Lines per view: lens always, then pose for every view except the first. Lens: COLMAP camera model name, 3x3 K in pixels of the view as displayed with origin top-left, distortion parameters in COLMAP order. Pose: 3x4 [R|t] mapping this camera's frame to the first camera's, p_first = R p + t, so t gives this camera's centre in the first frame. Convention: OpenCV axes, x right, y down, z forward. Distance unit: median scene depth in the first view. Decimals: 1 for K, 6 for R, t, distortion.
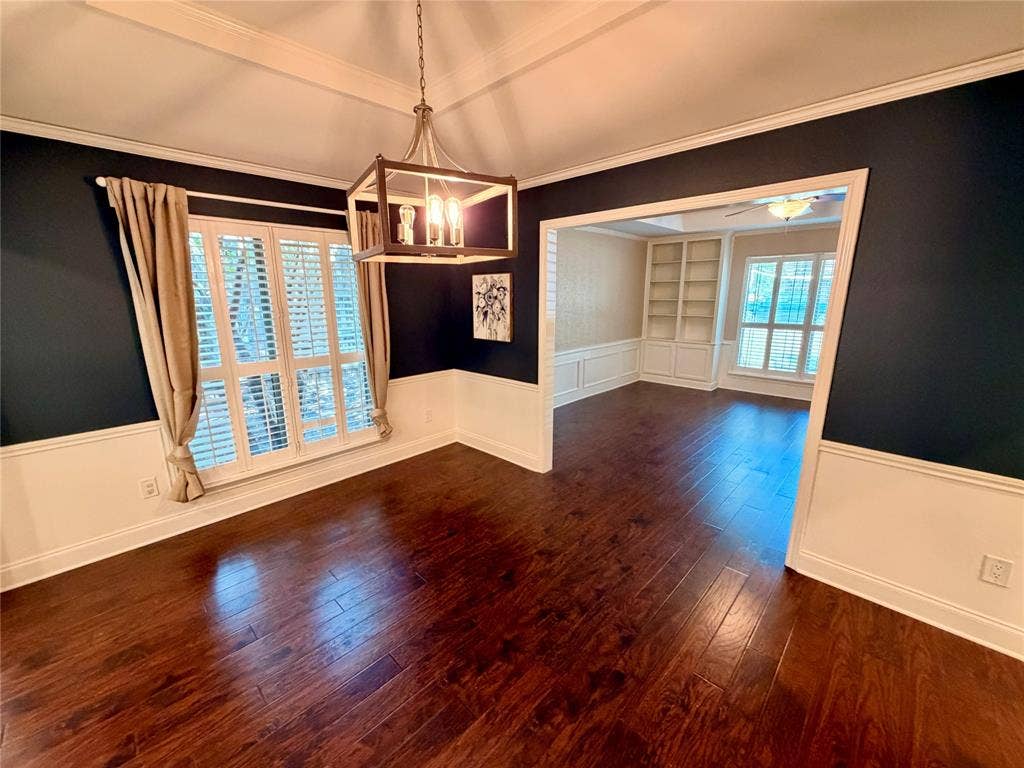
lens RADIAL K [[408.0, 0, 512.7], [0, 408.0, 390.1], [0, 0, 1]] dist [0.000569, -0.000625]
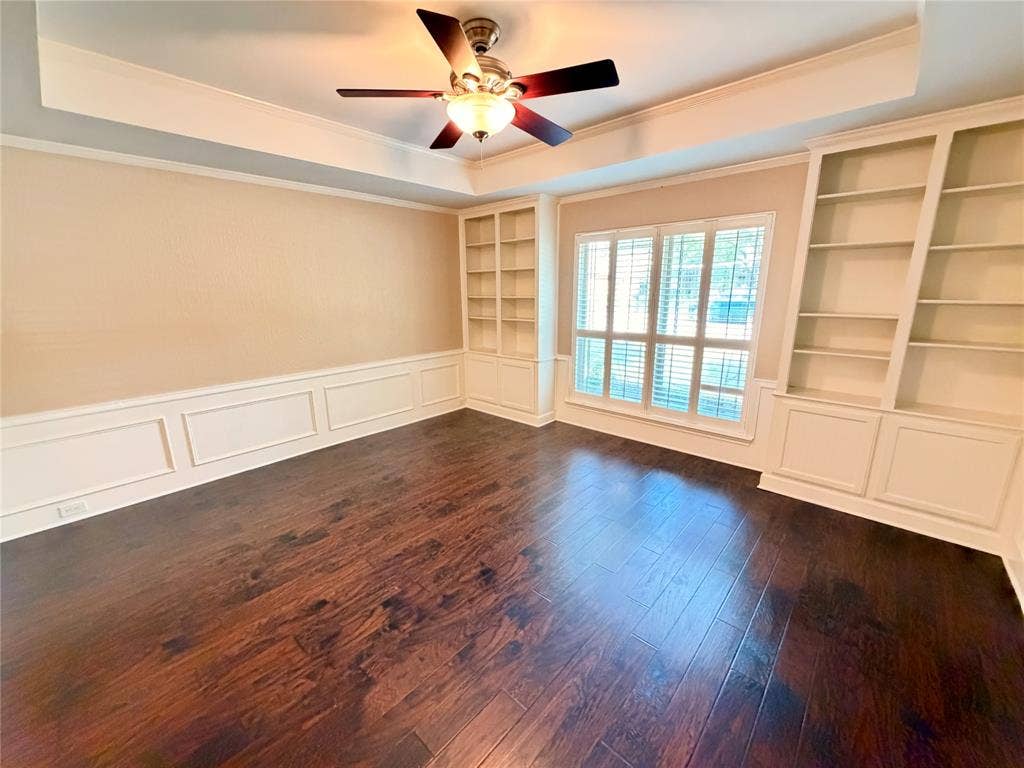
lens RADIAL K [[408.0, 0, 509.6], [0, 408.0, 378.1], [0, 0, 1]] dist [0.000569, -0.000625]
pose [[0.999930, -0.008266, 0.008464, 0.526241], [0.008401, 0.999836, -0.016030, -0.086776], [-0.008330, 0.016099, 0.999836, 0.373713]]
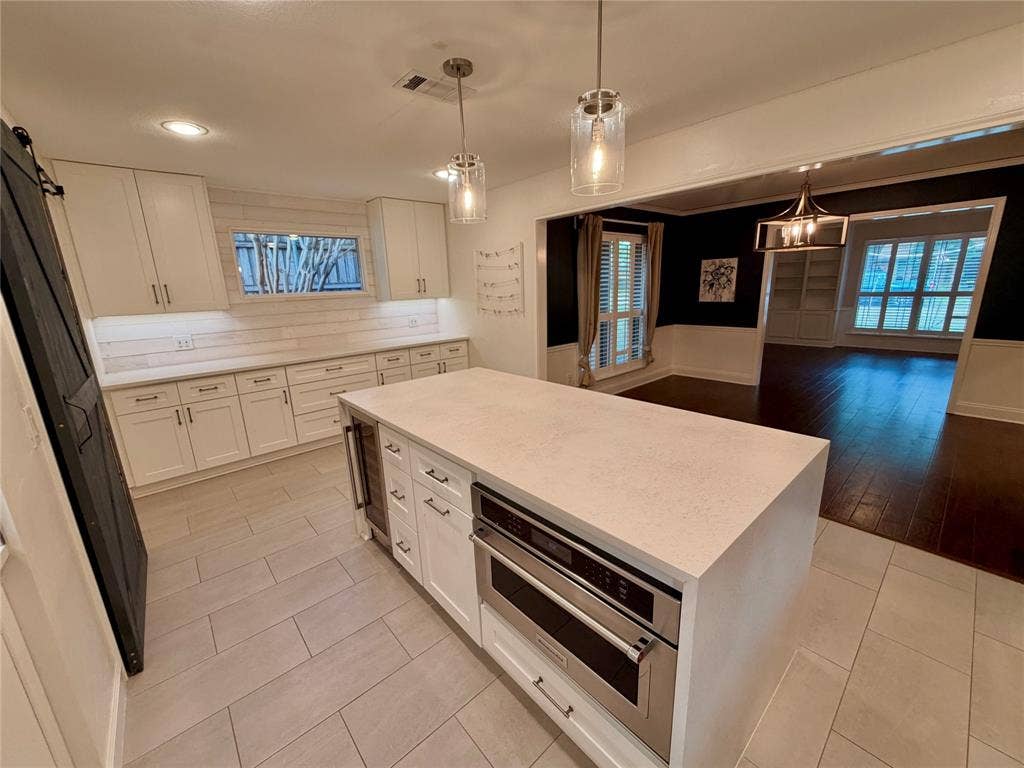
lens RADIAL K [[408.0, 0, 513.4], [0, 408.0, 384.9], [0, 0, 1]] dist [0.000569, -0.000625]
pose [[0.996672, -0.012611, -0.080534, -0.463072], [0.012941, 0.999910, 0.003576, 0.117057], [0.080482, -0.004606, 0.996745, -0.399534]]
